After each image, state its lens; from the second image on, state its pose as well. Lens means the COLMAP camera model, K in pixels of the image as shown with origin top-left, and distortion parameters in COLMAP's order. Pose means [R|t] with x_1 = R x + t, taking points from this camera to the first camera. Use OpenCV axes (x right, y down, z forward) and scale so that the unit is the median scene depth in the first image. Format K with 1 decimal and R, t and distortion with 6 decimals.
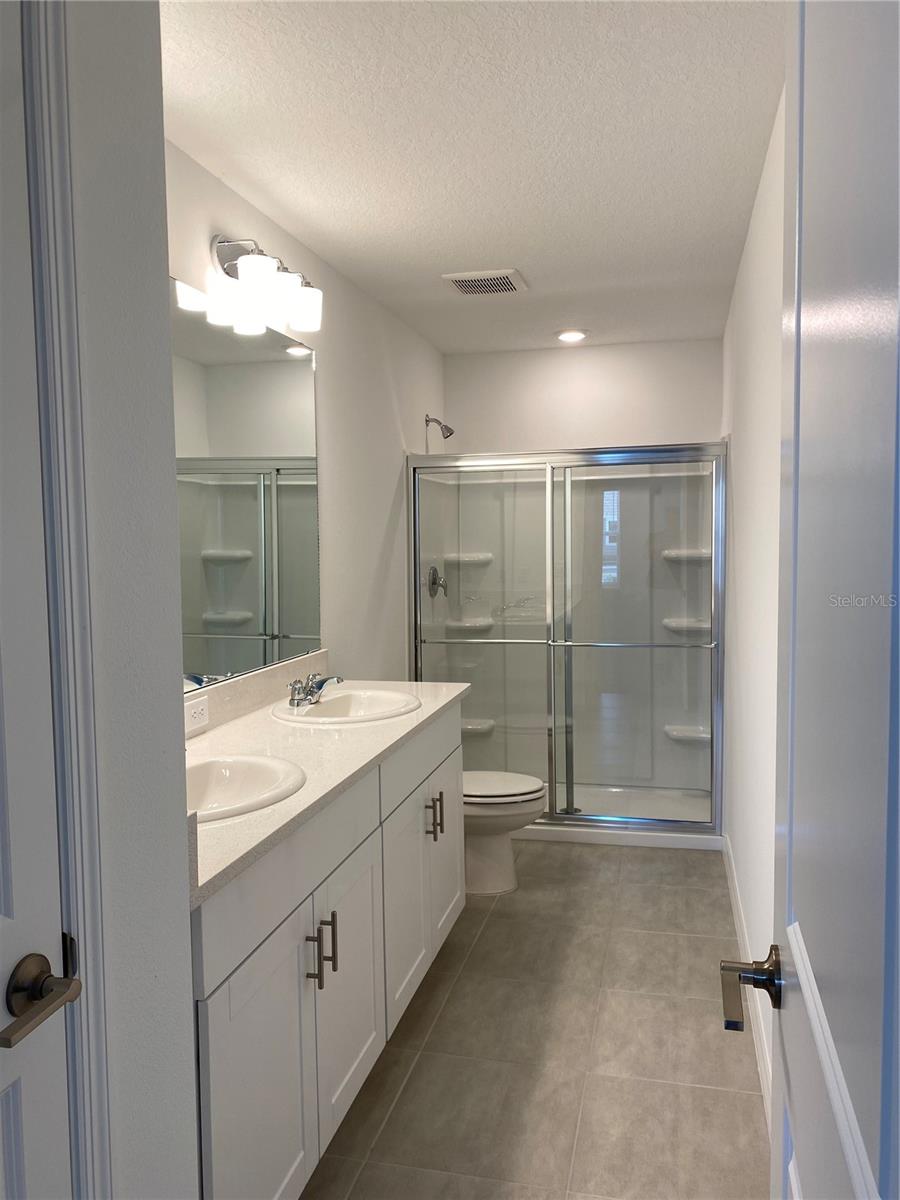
lens RADIAL K [[914.5, 0, 458.6], [0, 914.5, 609.5], [0, 0, 1]] dist [0.035846, -0.014379]
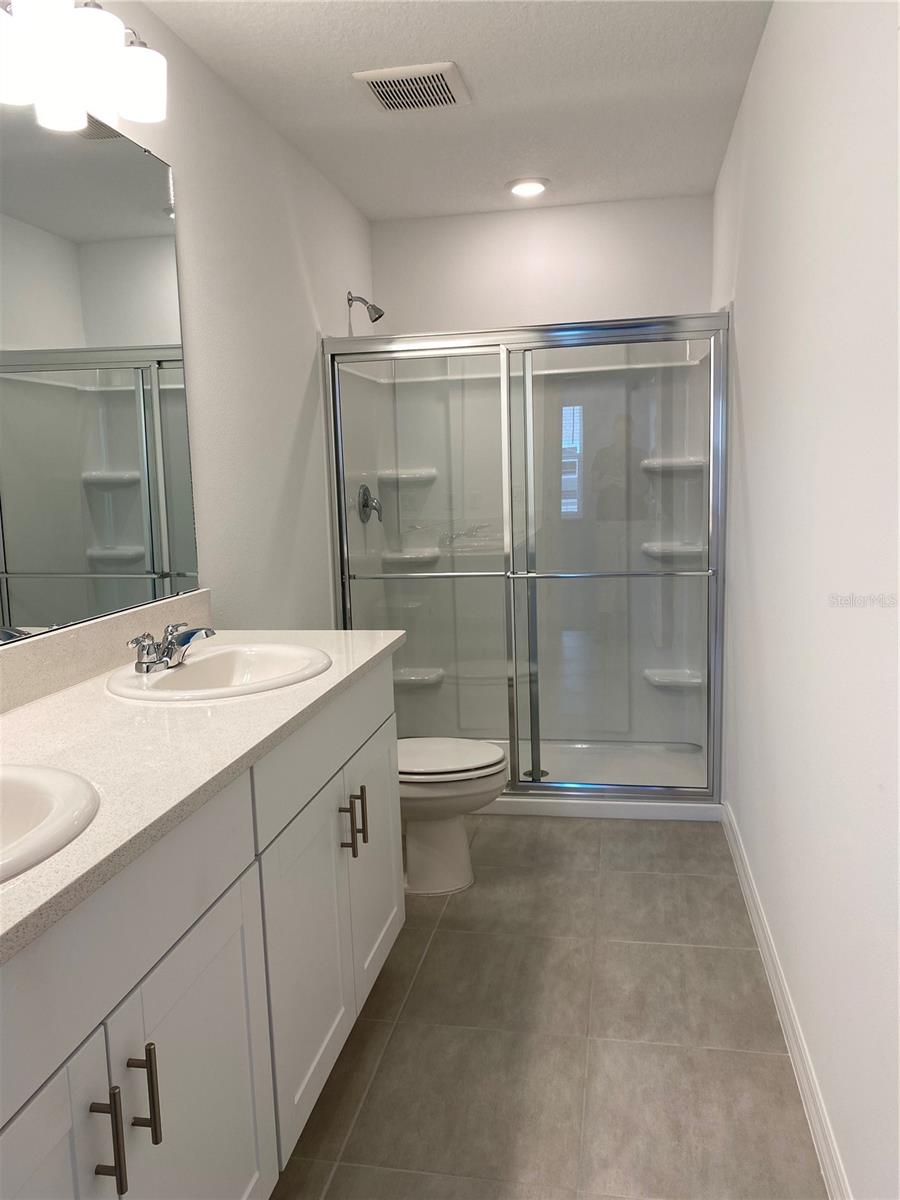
lens RADIAL K [[914.5, 0, 455.9], [0, 914.5, 602.1], [0, 0, 1]] dist [0.035846, -0.014379]
pose [[0.998646, -0.024546, 0.045858, 0.016318], [0.021722, 0.997895, 0.061099, 0.010842], [-0.047261, -0.060021, 0.997078, 0.204449]]
